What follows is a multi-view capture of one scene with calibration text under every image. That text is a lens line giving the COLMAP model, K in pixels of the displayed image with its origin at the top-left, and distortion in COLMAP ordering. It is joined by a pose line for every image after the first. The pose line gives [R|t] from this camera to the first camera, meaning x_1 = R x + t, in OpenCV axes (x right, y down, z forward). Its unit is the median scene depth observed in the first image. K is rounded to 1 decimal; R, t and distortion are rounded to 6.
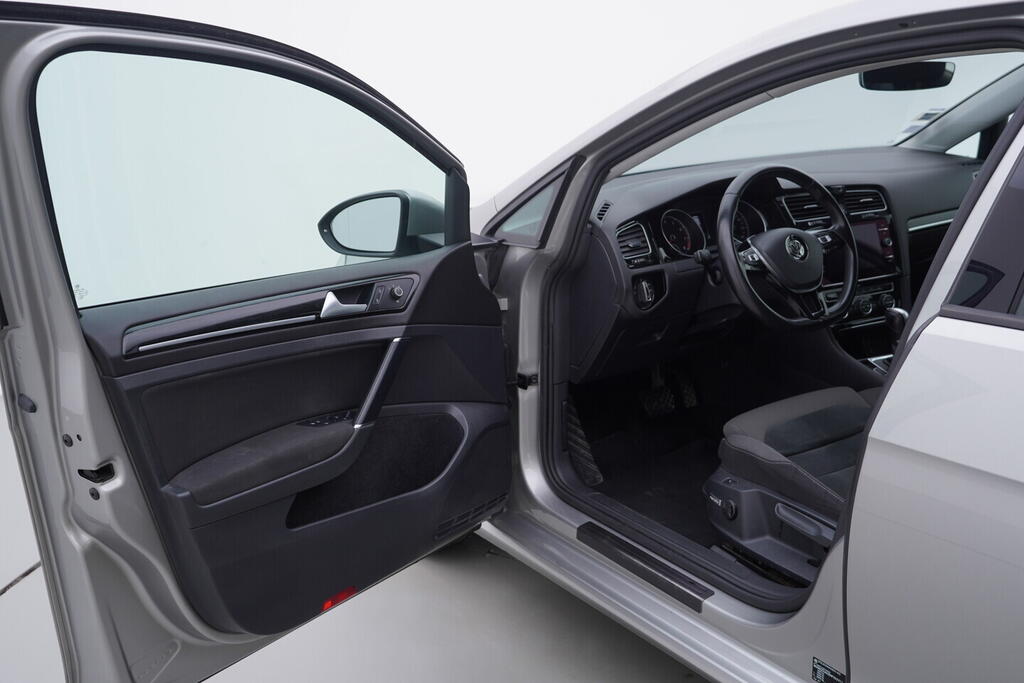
lens RADIAL K [[1041.7, 0, 507.7], [0, 1041.7, 341.5], [0, 0, 1]] dist [0.005453, 0.000000]
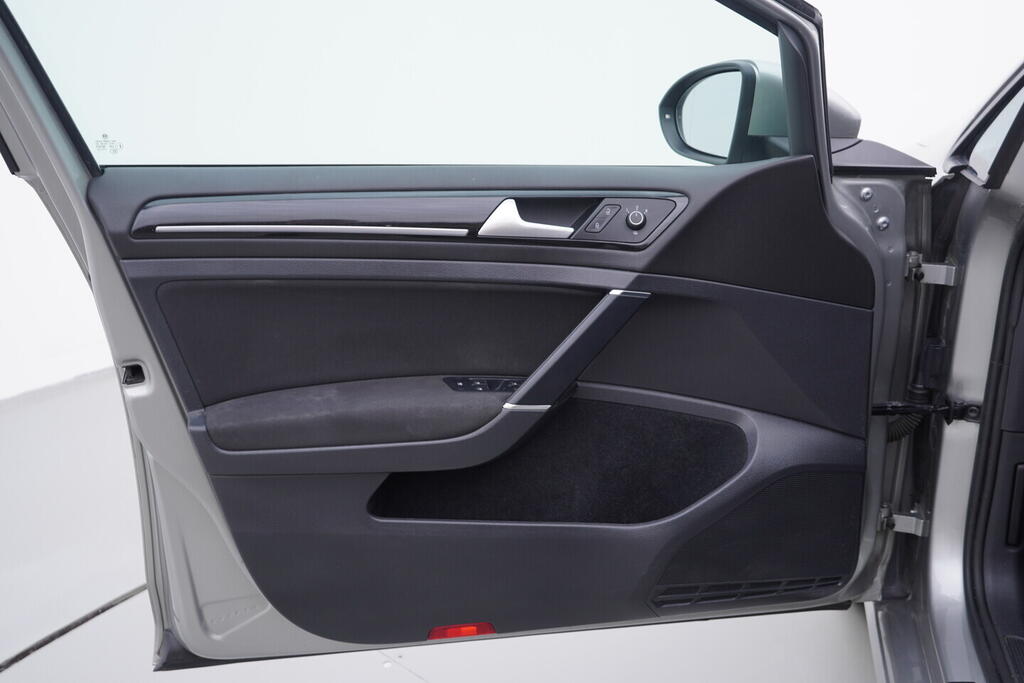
lens RADIAL K [[1041.7, 0, 512.2], [0, 1041.7, 340.8], [0, 0, 1]] dist [0.005453, 0.000000]
pose [[0.699412, 0.240584, -0.673009, 0.284901], [-0.175067, 0.970625, 0.165039, -0.066872], [0.692946, 0.002392, 0.720986, 0.498965]]
